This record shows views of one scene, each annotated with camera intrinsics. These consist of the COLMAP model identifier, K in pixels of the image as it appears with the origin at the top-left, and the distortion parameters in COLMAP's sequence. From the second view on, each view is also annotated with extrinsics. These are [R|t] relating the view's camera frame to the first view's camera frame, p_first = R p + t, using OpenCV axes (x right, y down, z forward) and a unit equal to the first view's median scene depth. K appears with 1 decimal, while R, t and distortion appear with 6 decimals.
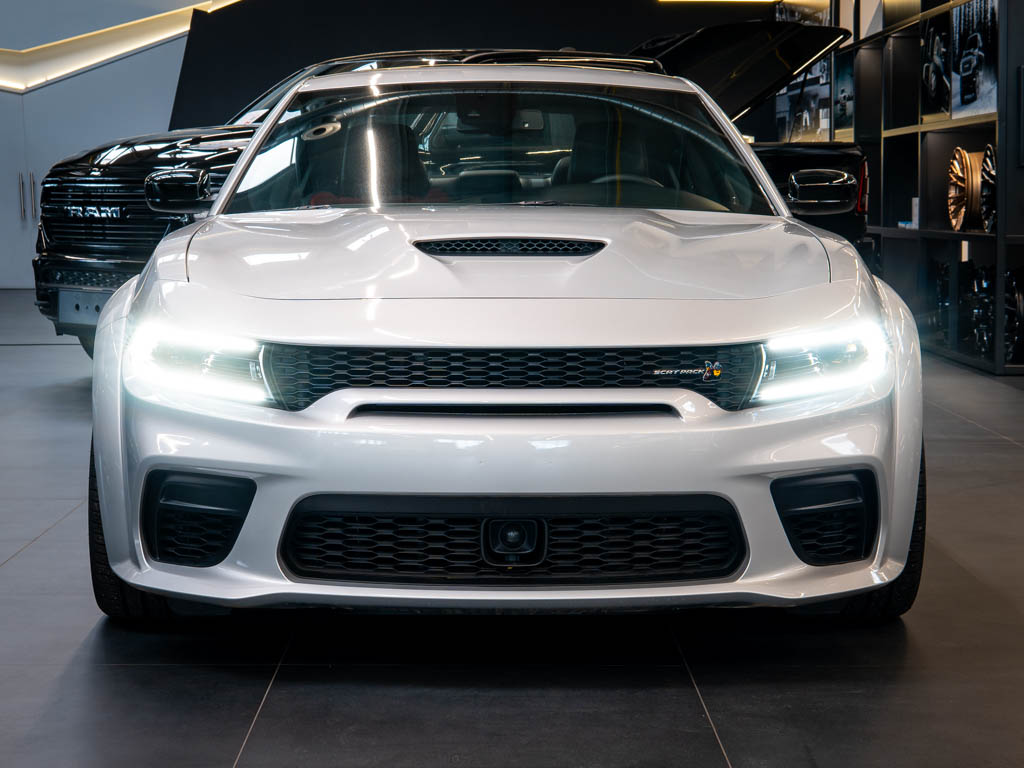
lens RADIAL K [[4100.5, 0, 512.0], [0, 4100.5, 384.0], [0, 0, 1]] dist [-0.032611, 6.479320]
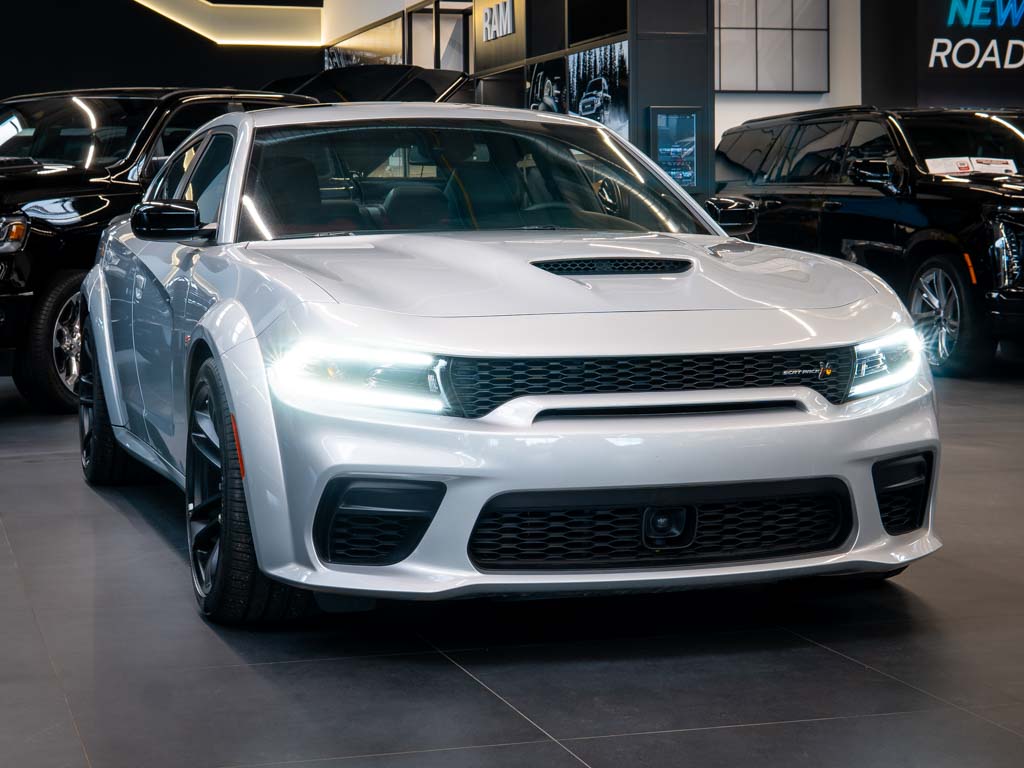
lens RADIAL K [[4100.5, 0, 512.0], [0, 4100.5, 384.0], [0, 0, 1]] dist [-0.032611, 6.479320]
pose [[0.870774, -0.028342, 0.490867, -0.580175], [0.032835, 0.999461, -0.000539, -0.001604], [-0.490587, 0.016587, 0.871235, 0.037862]]
